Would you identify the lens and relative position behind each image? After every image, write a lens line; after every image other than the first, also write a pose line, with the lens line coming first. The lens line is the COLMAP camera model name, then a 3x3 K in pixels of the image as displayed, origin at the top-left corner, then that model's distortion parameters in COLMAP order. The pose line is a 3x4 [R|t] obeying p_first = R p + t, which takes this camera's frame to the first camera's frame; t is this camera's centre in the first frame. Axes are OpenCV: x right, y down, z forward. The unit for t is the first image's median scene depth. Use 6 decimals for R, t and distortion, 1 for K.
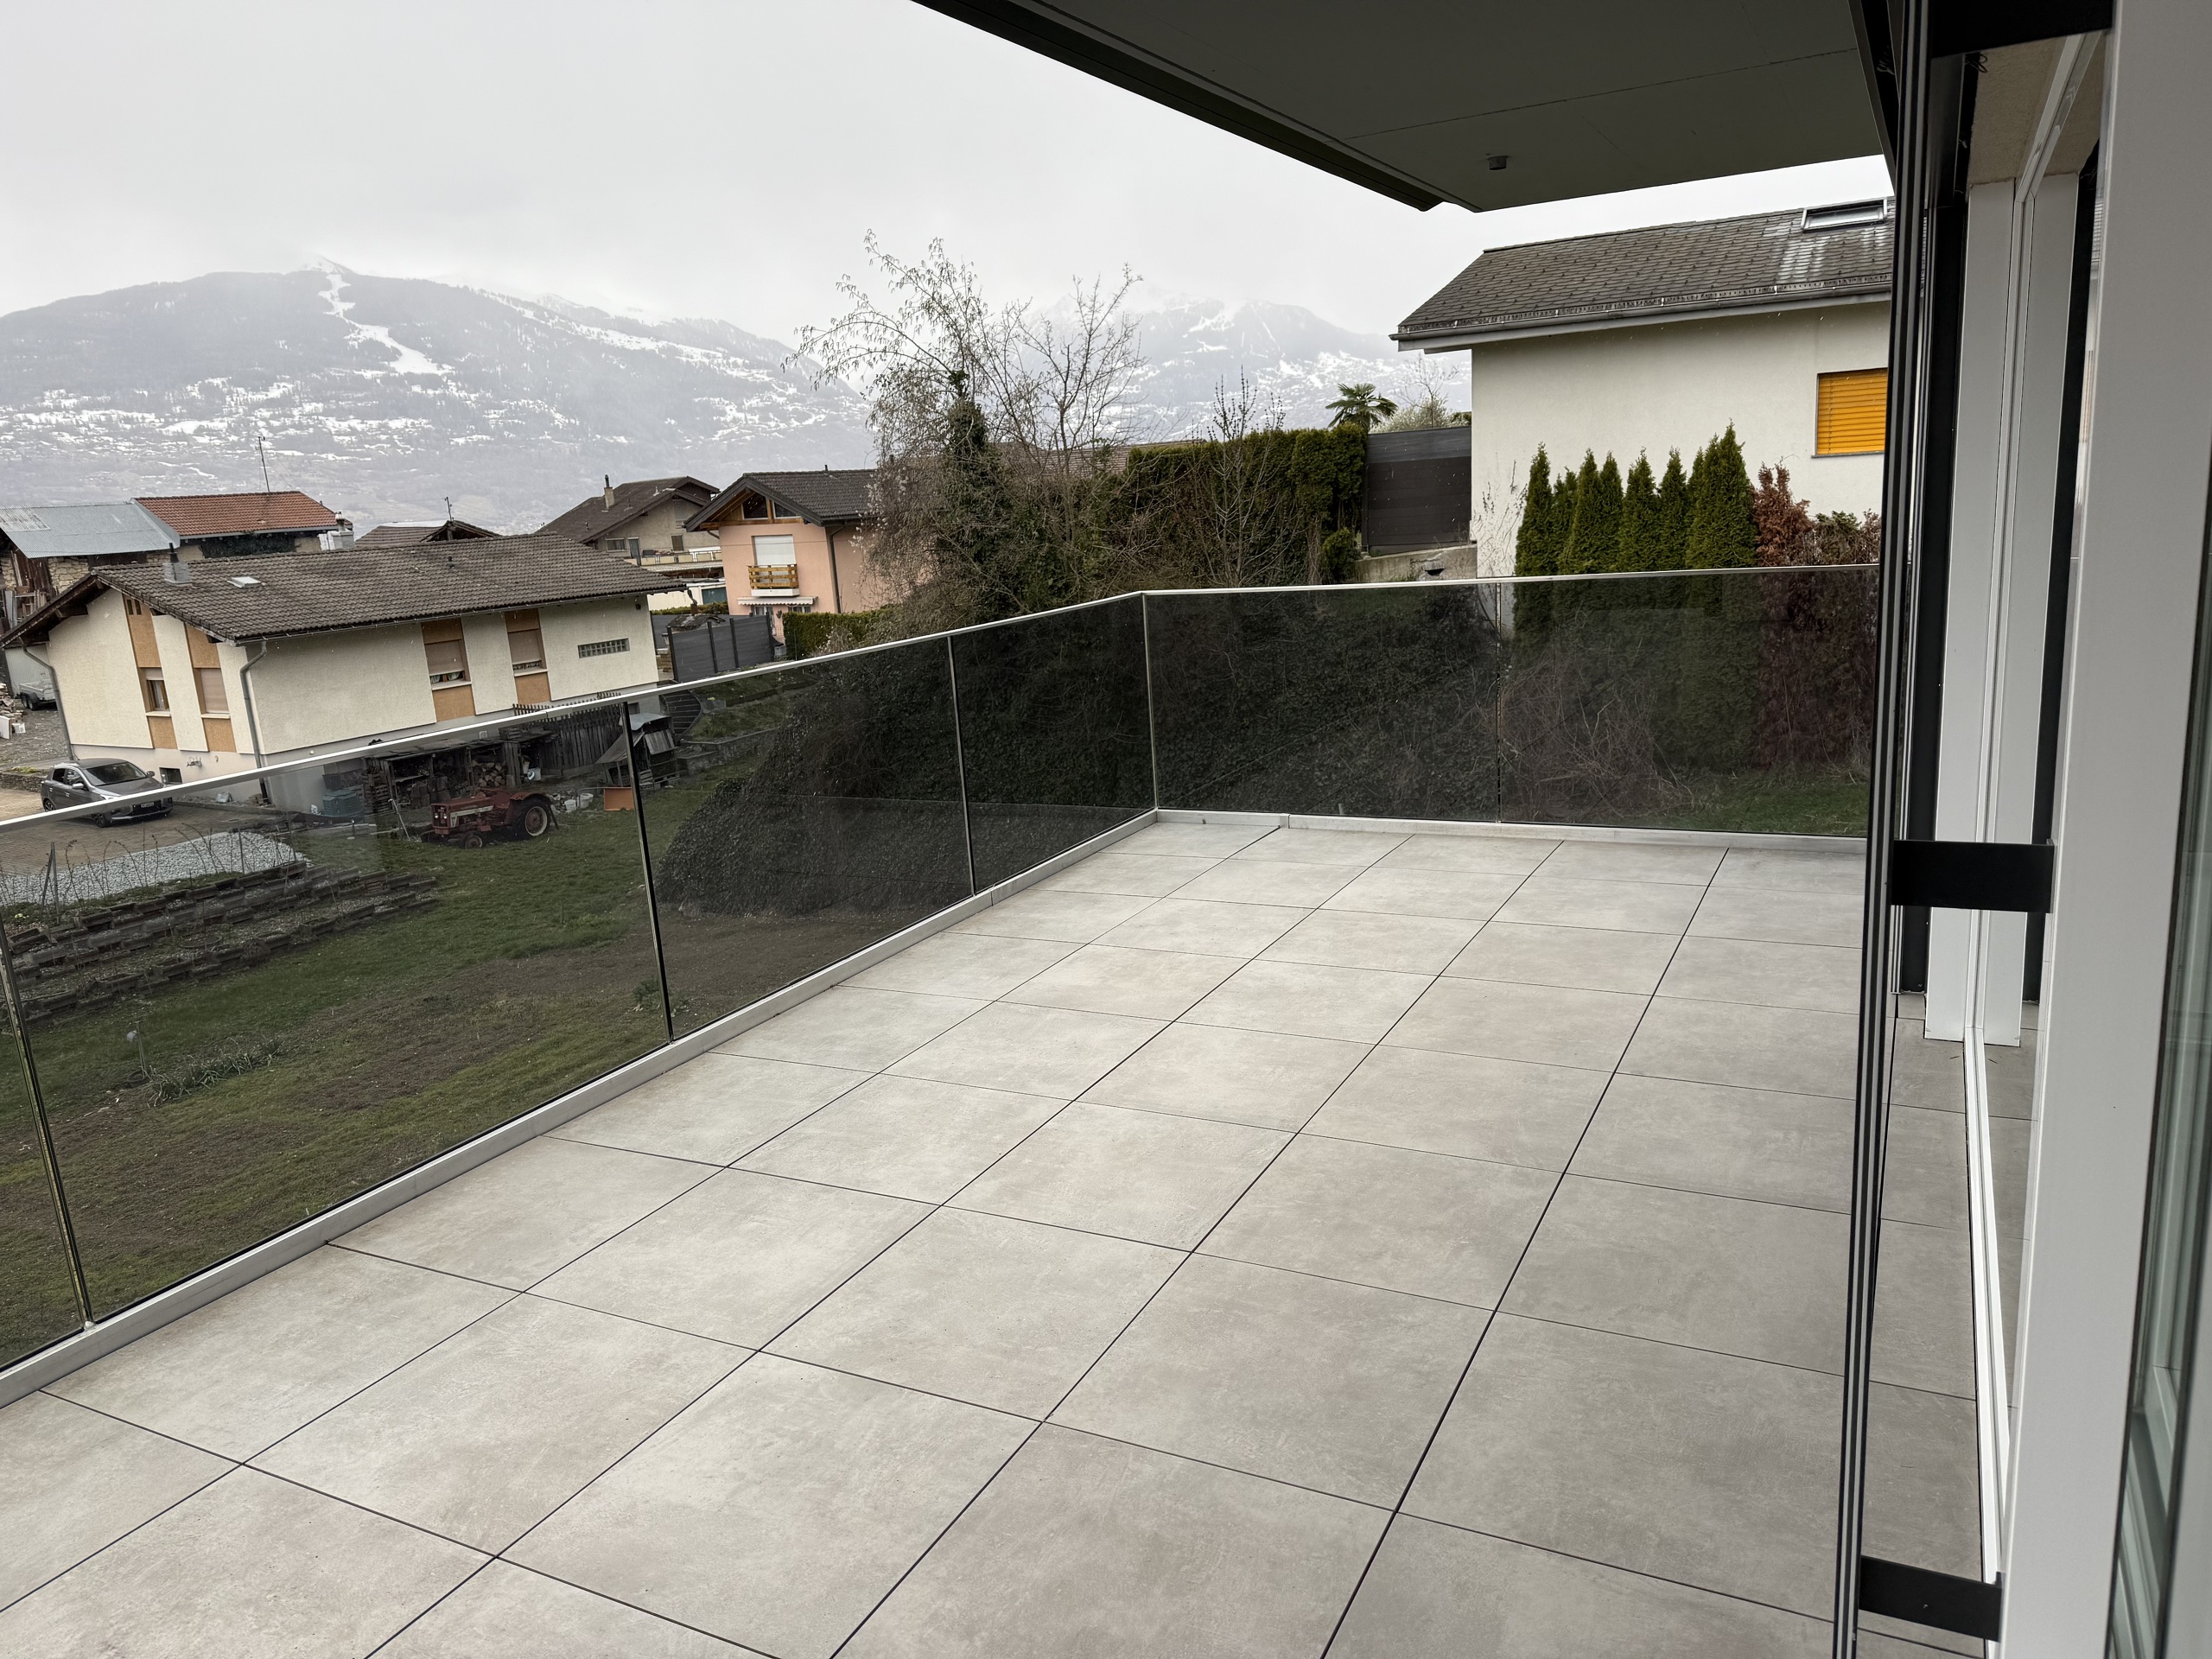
lens RADIAL K [[1541.6, 0, 1115.9], [0, 1541.6, 833.8], [0, 0, 1]] dist [0.136322, -0.204931]
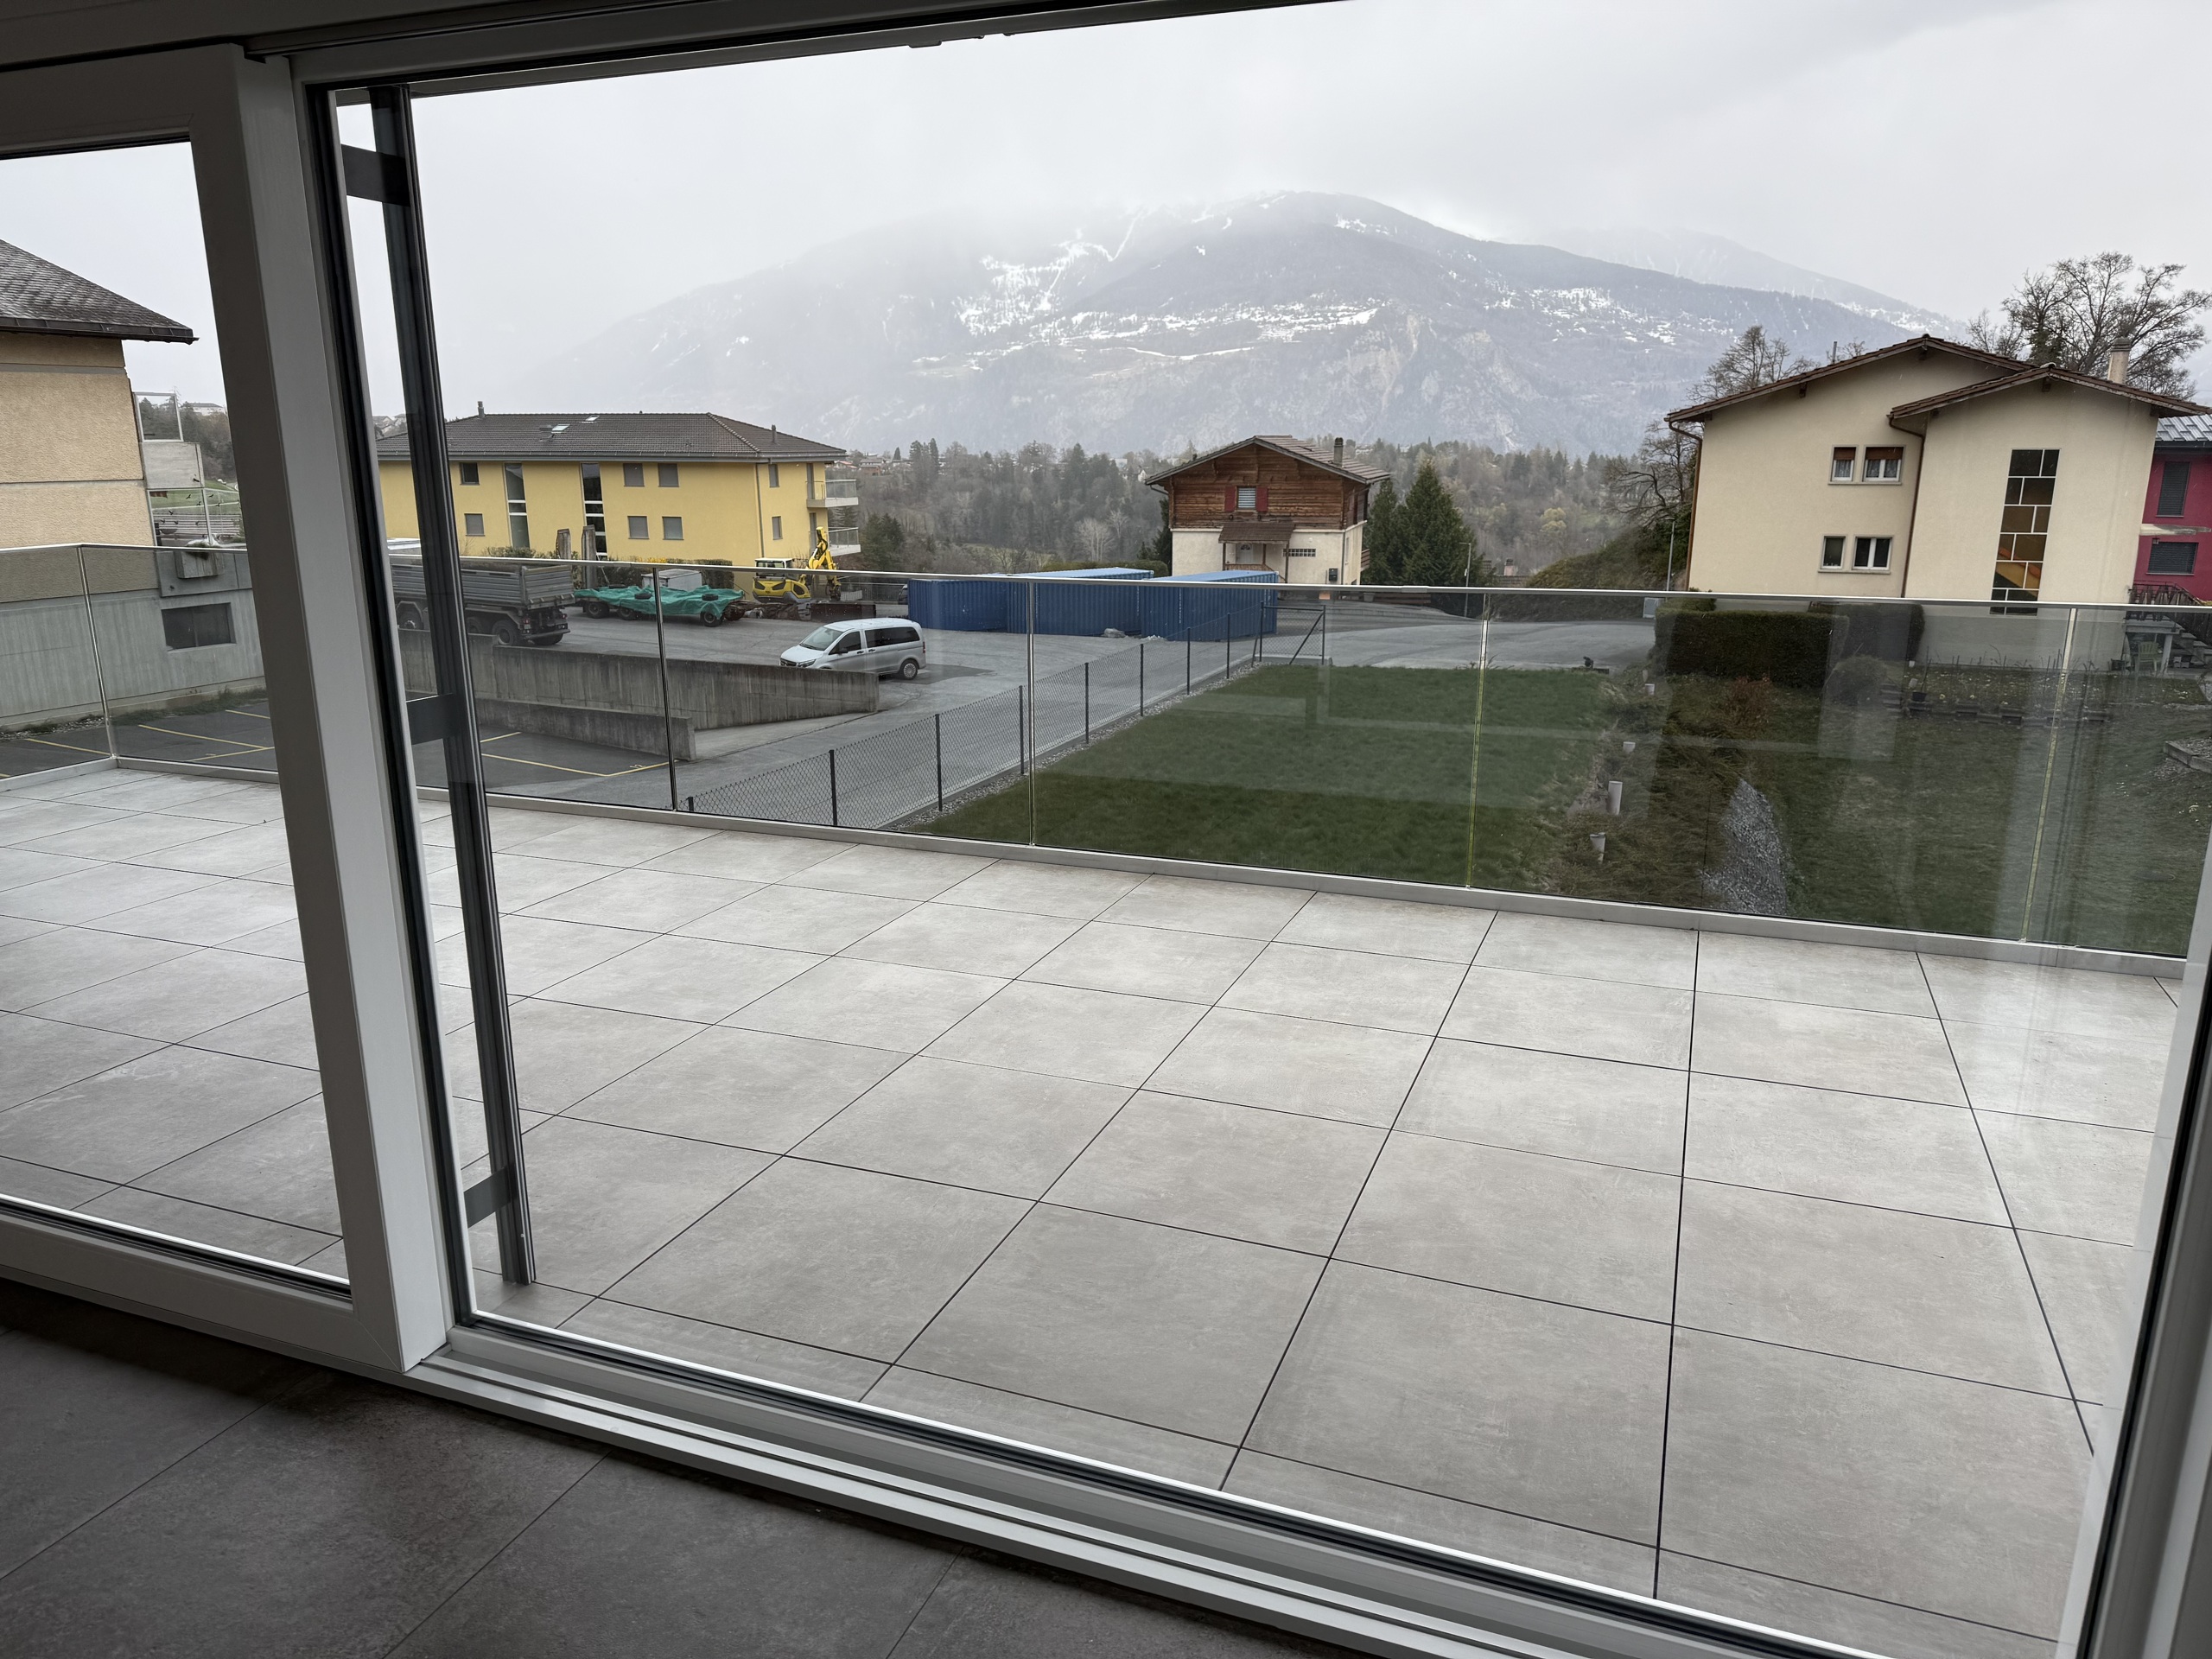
lens RADIAL K [[1541.6, 0, 1115.9], [0, 1541.6, 833.8], [0, 0, 1]] dist [0.136322, -0.204931]
pose [[0.102465, 0.307281, -0.946086, 0.967668], [-0.220093, 0.934523, 0.279688, -0.215381], [0.970082, 0.179568, 0.163387, 0.641825]]
